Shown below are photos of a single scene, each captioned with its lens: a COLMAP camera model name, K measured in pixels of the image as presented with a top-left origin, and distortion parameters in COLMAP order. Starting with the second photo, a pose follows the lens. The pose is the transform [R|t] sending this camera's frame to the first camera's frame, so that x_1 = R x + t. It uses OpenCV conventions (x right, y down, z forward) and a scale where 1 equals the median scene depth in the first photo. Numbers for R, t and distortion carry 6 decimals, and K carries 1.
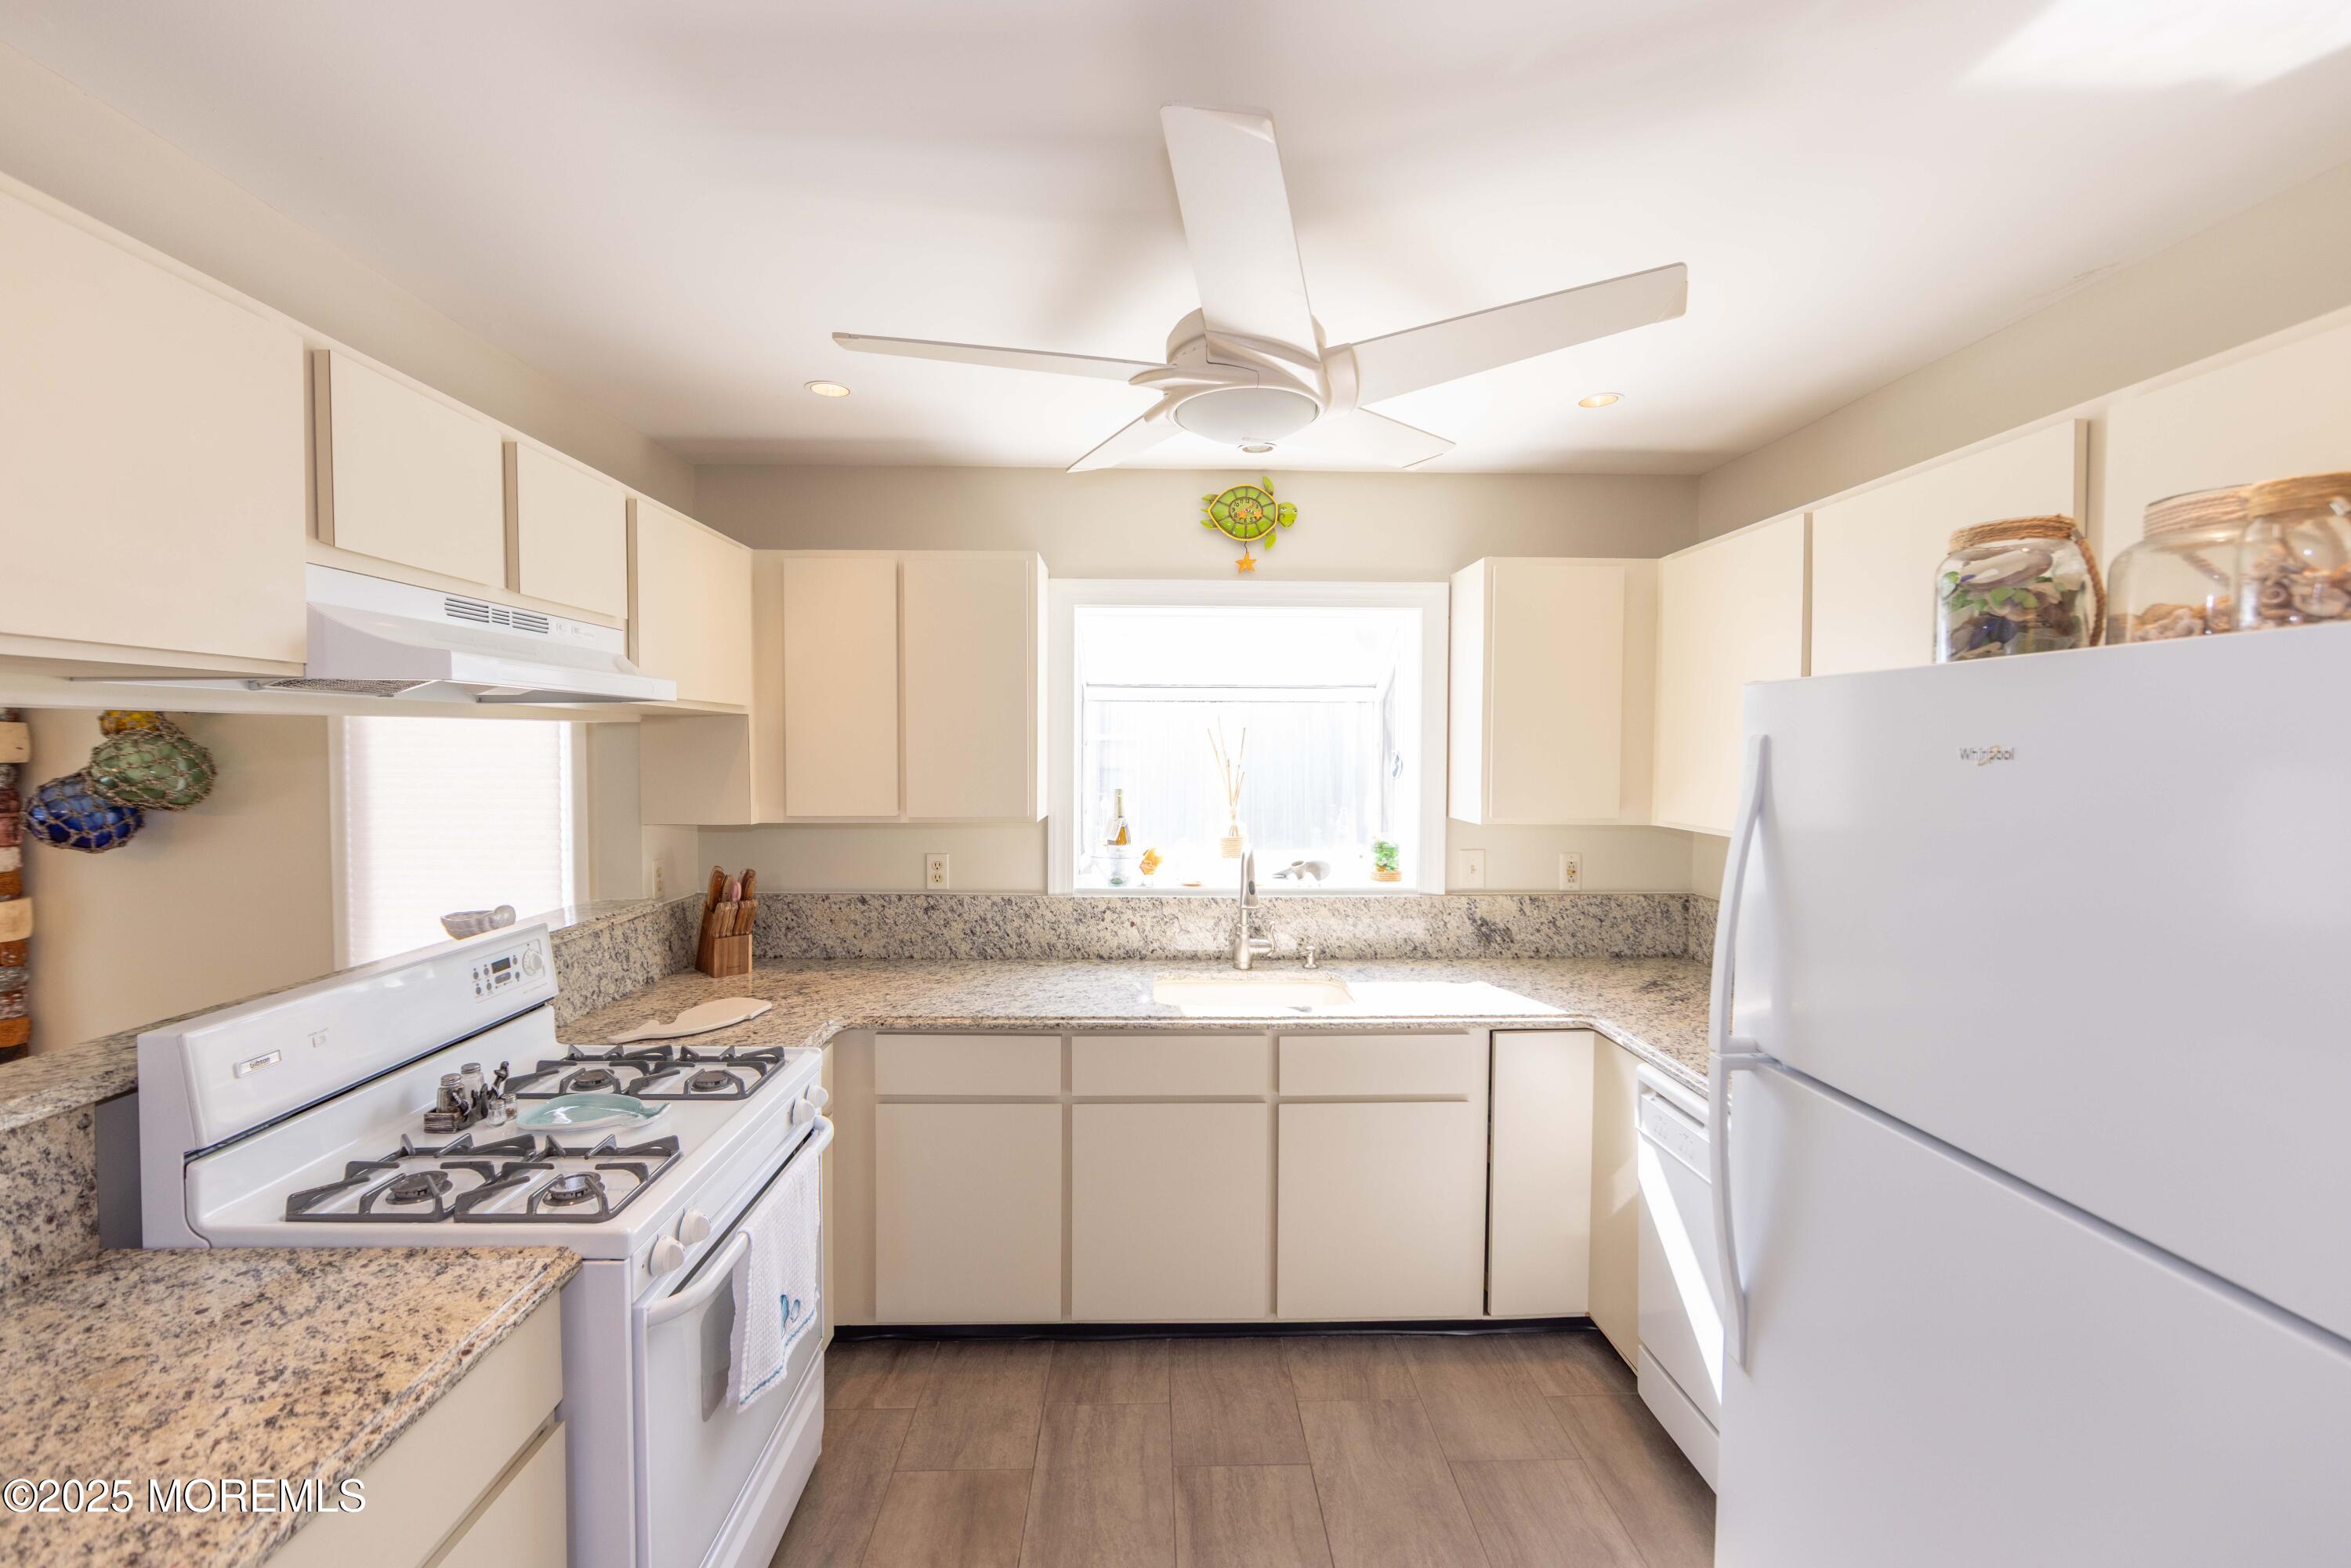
lens RADIAL K [[942.7, 0, 1173.8], [0, 942.7, 778.8], [0, 0, 1]] dist [-0.005337, -0.000205]
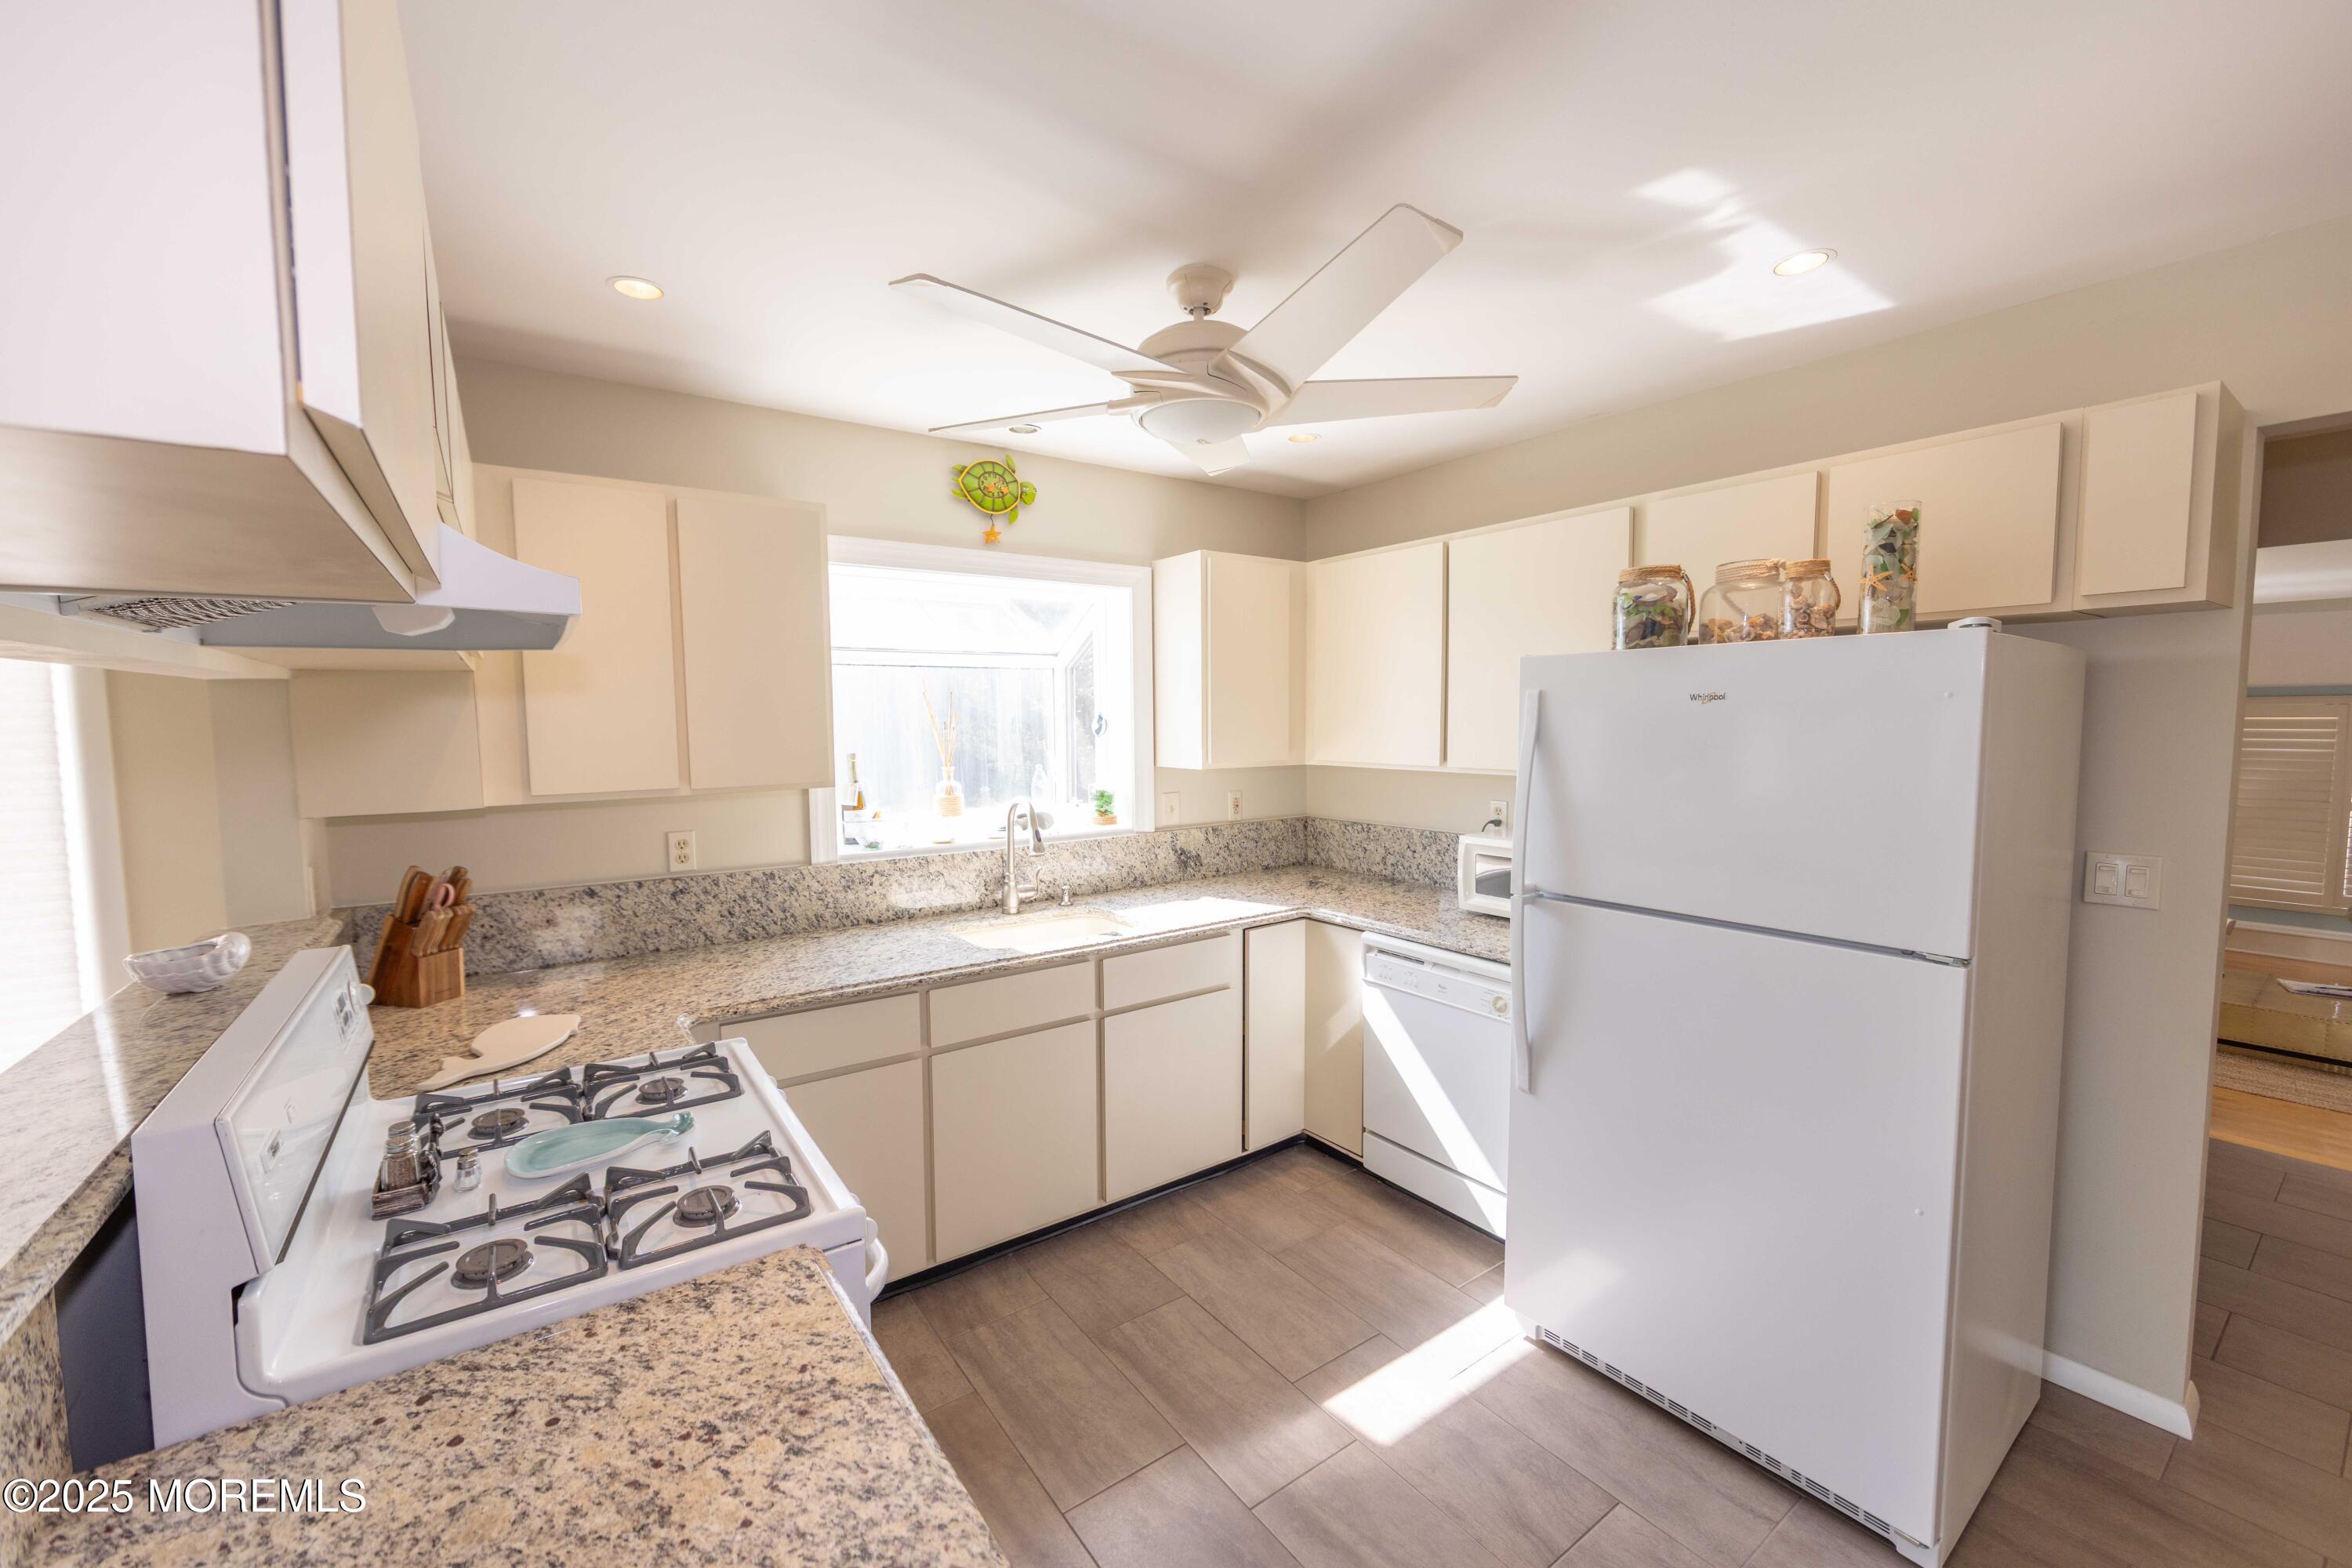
lens RADIAL K [[916.0, 0, 1151.3], [0, 916.0, 783.4], [0, 0, 1]] dist [-0.005915, 0.000148]
pose [[0.837496, -0.052287, 0.543937, -0.438808], [0.032059, 0.998399, 0.046611, 0.010052], [-0.545503, -0.021599, 0.837831, 0.041072]]
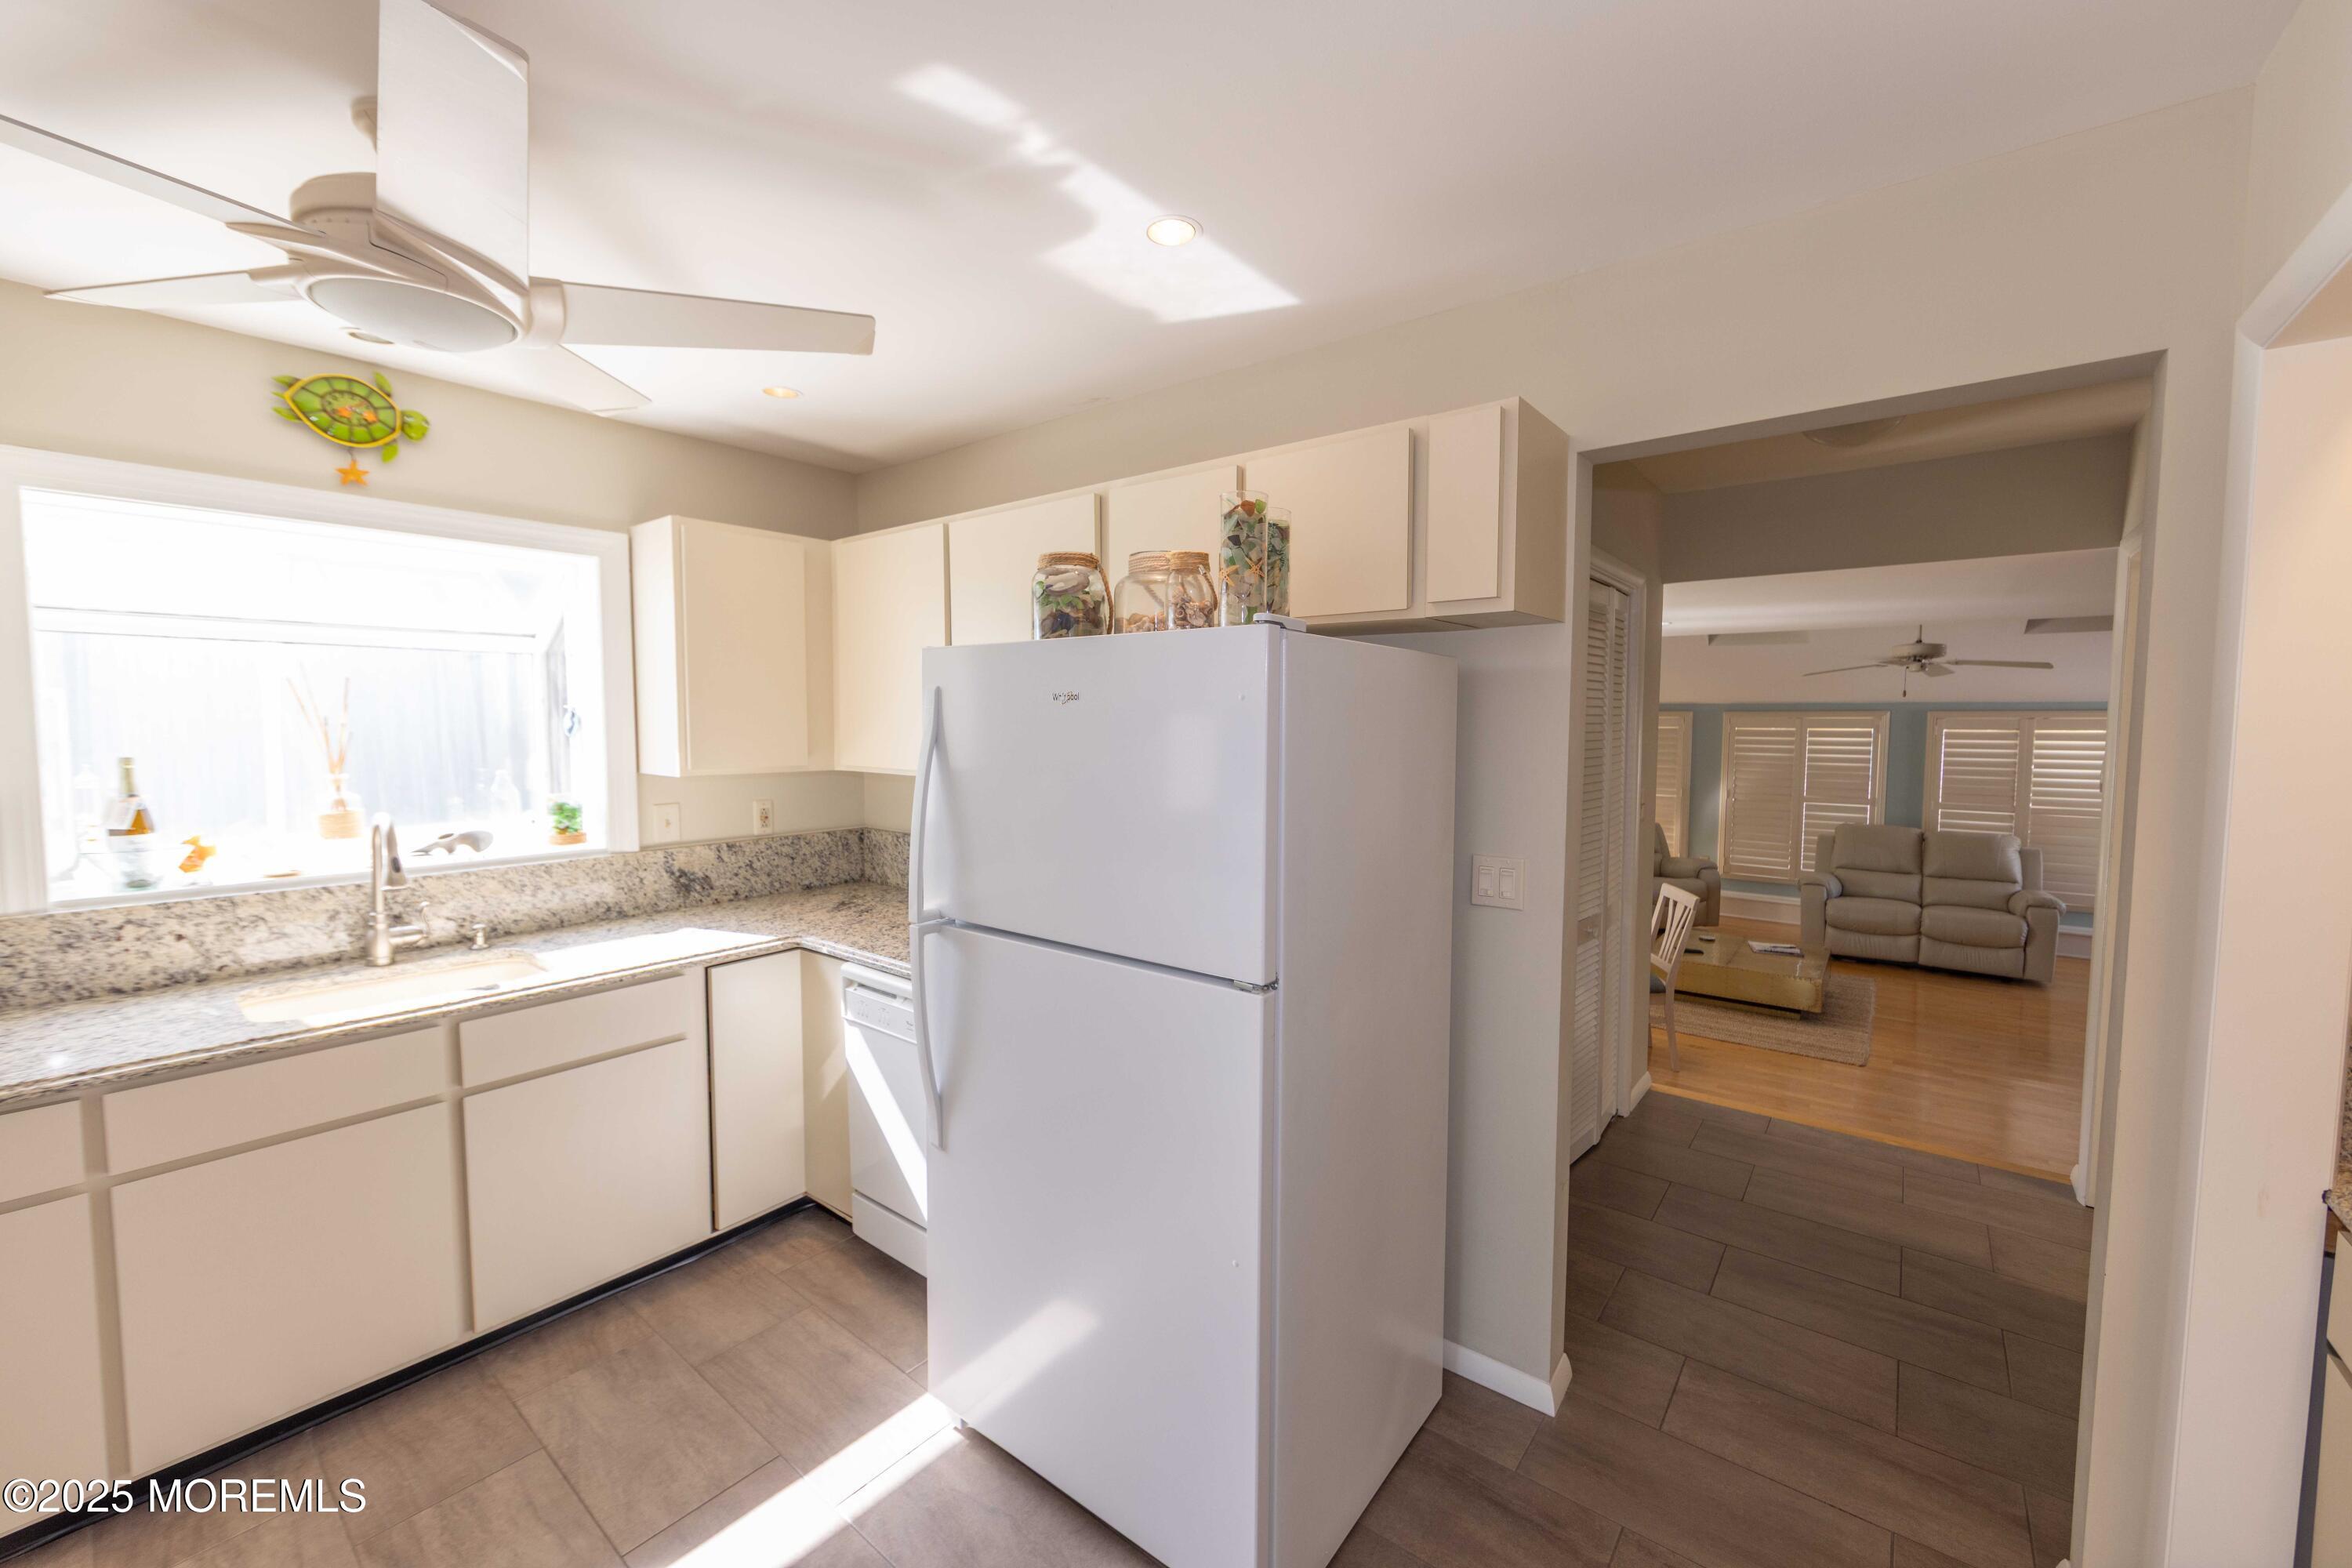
lens RADIAL K [[916.0, 0, 1186.6], [0, 916.0, 774.7], [0, 0, 1]] dist [-0.005915, 0.000148]
pose [[0.642528, -0.049482, 0.764663, -0.095313], [0.025041, 0.998736, 0.043588, 0.019217], [-0.765853, -0.008858, 0.642955, -0.078846]]
